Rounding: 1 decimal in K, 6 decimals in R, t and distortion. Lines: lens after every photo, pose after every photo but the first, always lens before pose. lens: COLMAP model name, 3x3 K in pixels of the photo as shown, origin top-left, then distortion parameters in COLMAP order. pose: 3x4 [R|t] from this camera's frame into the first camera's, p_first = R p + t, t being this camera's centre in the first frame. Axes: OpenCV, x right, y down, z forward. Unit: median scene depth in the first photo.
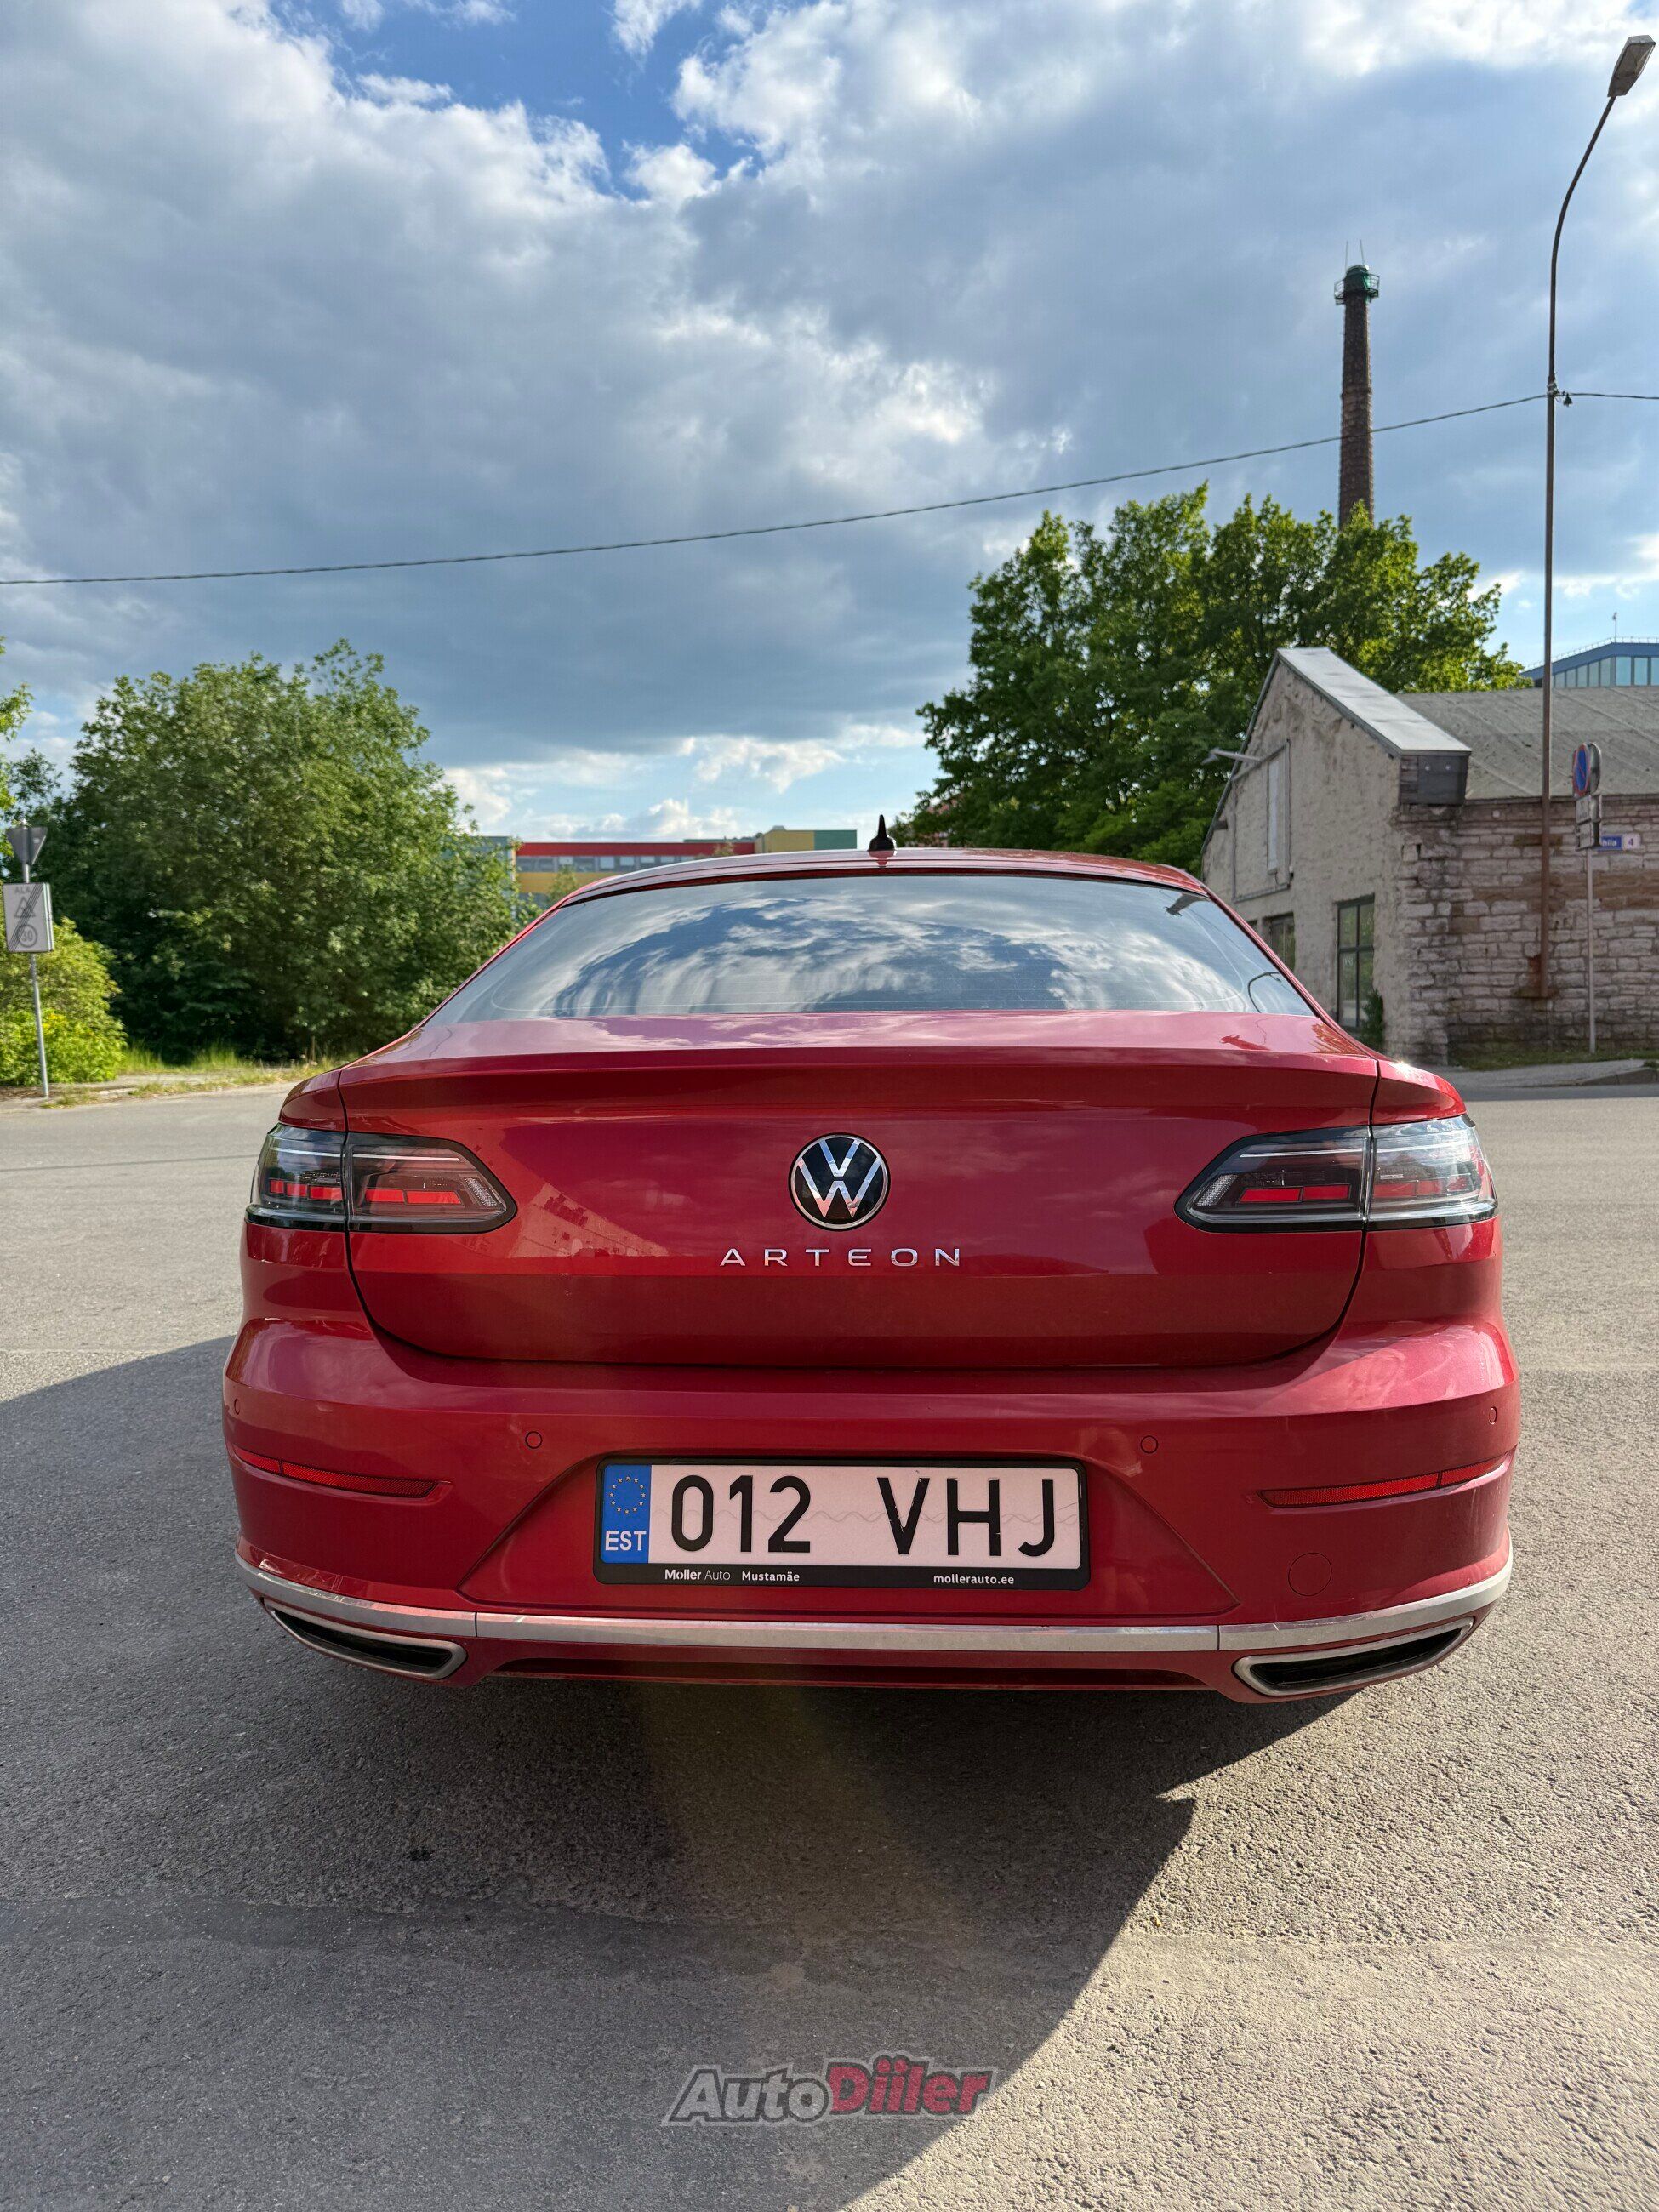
lens RADIAL K [[1544.7, 0, 976.3], [0, 1544.7, 1211.5], [0, 0, 1]] dist [0.006985, -0.029051]
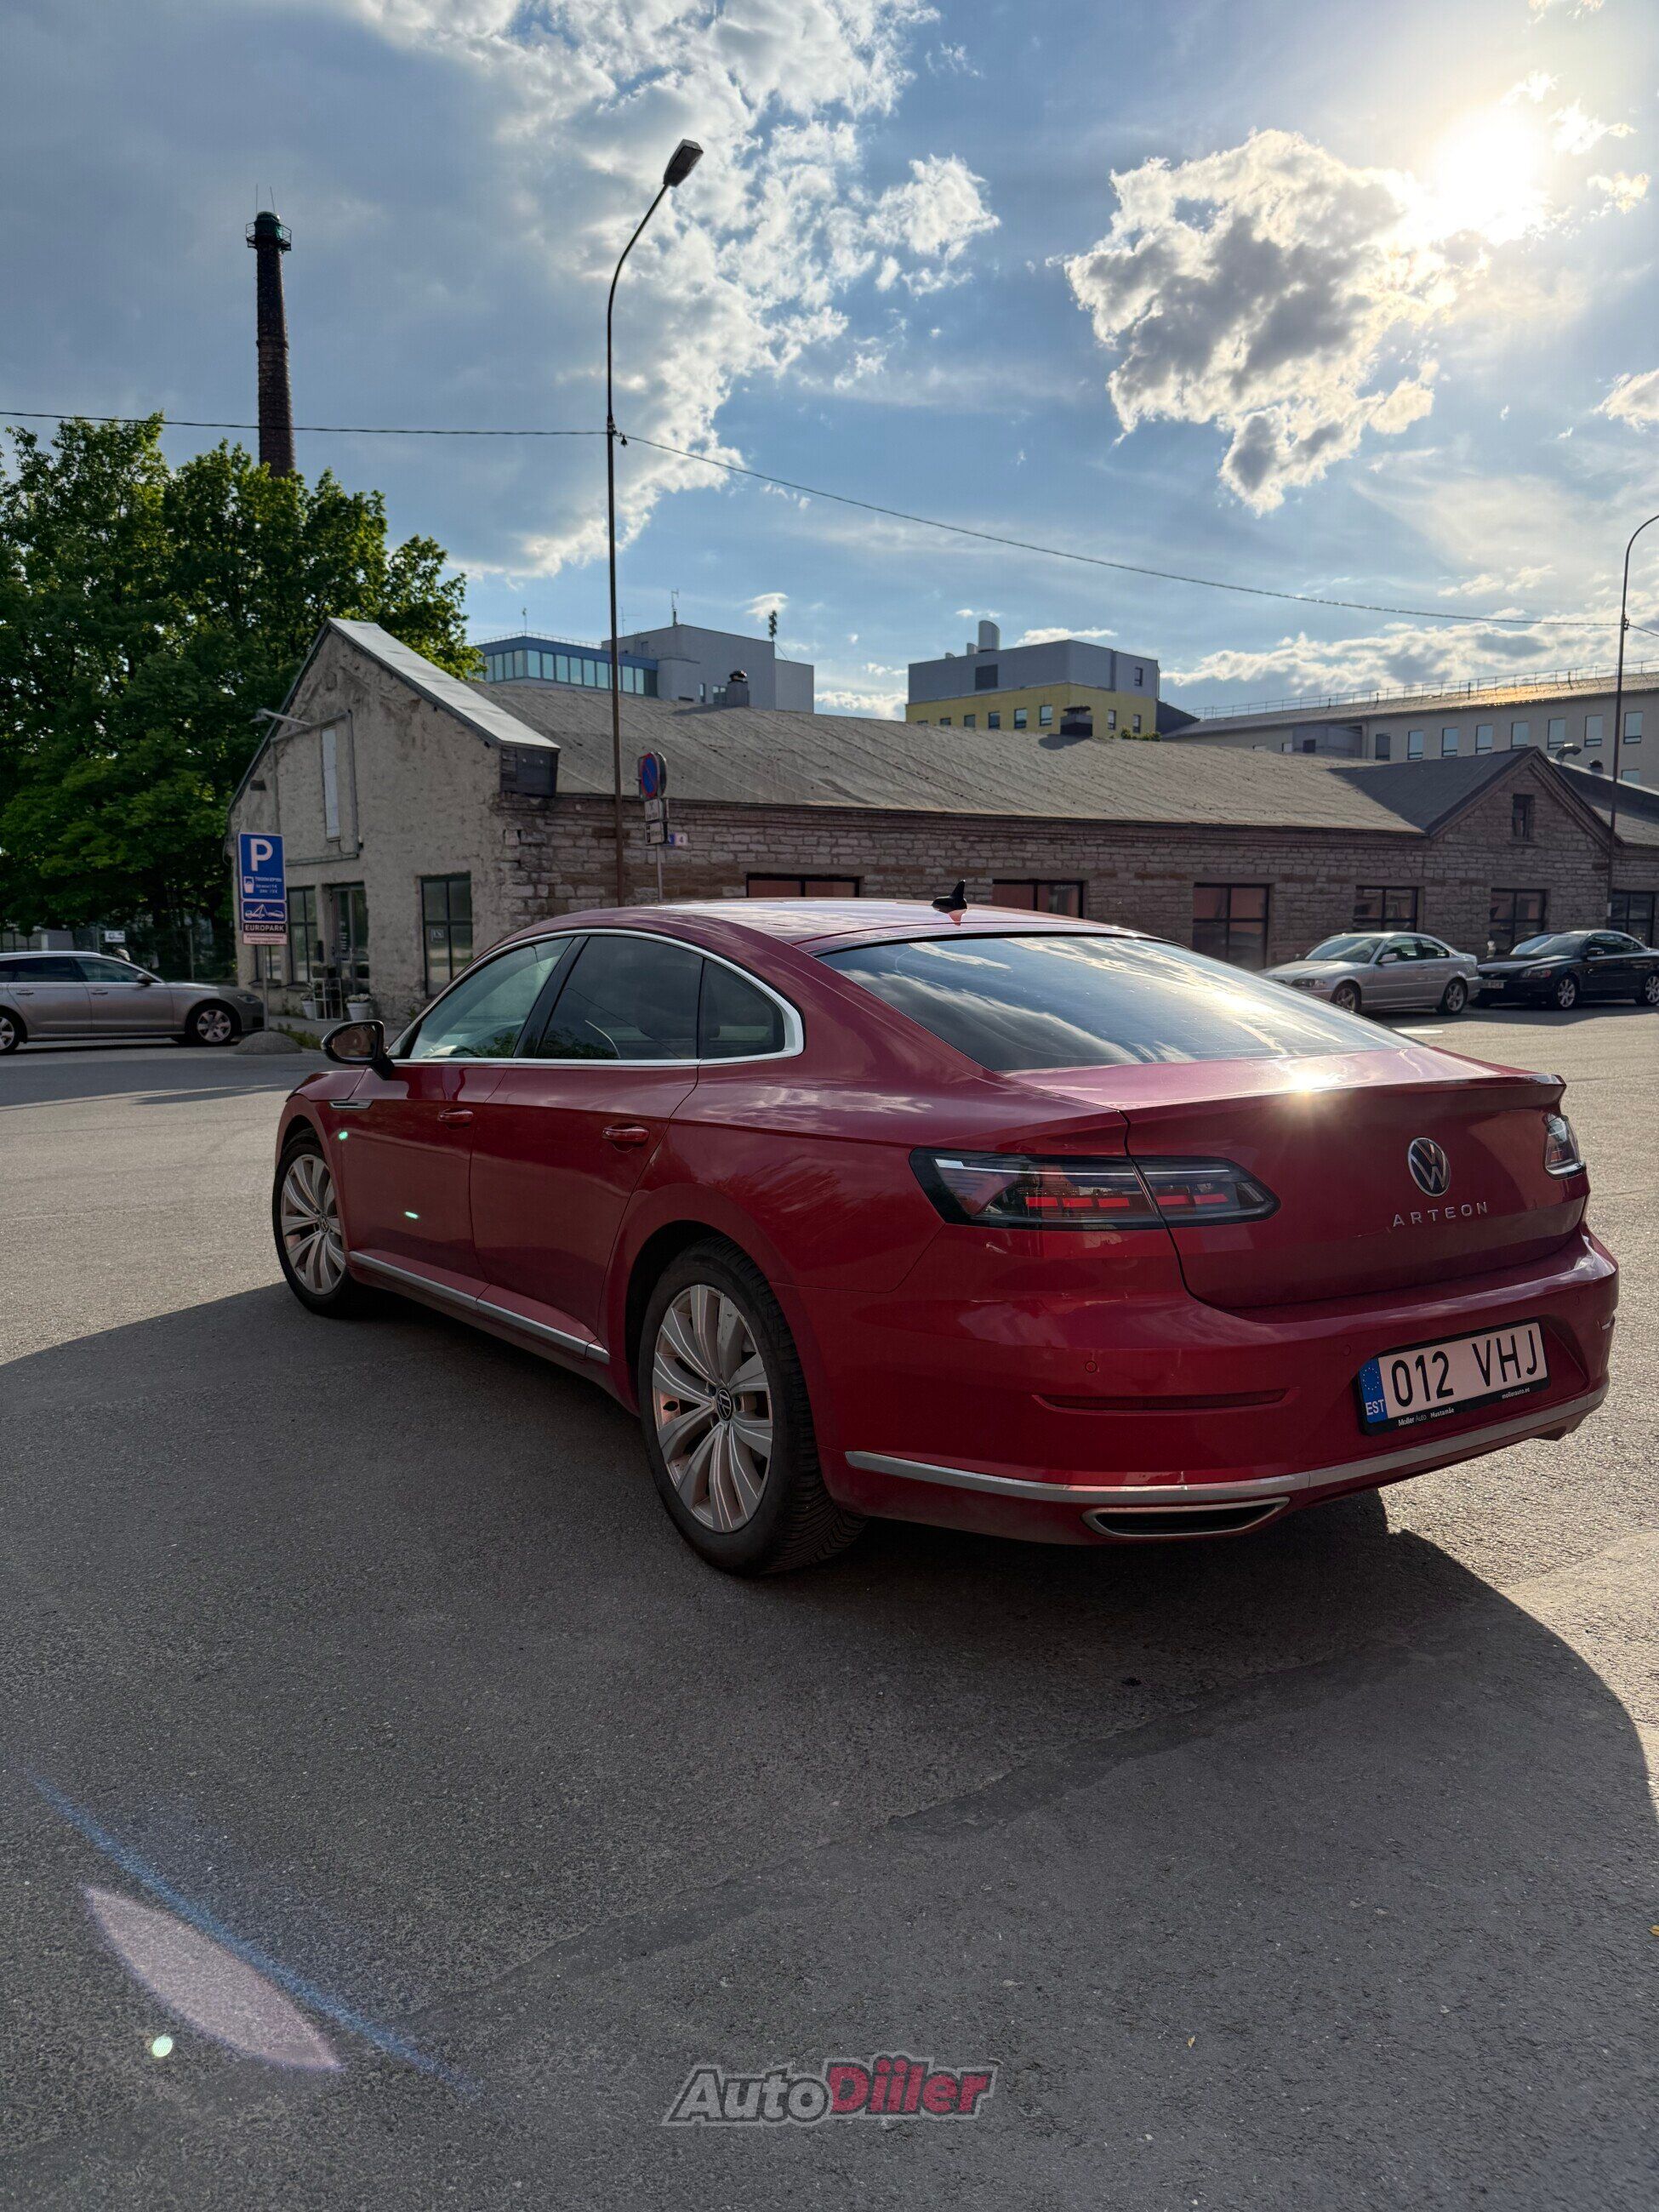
lens RADIAL K [[1503.4, 0, 826.9], [0, 1503.4, 1216.1], [0, 0, 1]] dist [0.057650, -0.082103]
pose [[0.789931, -0.089122, 0.606685, -0.213024], [0.066219, 0.995994, 0.060092, -0.014904], [-0.609610, -0.007295, 0.792668, 0.015976]]
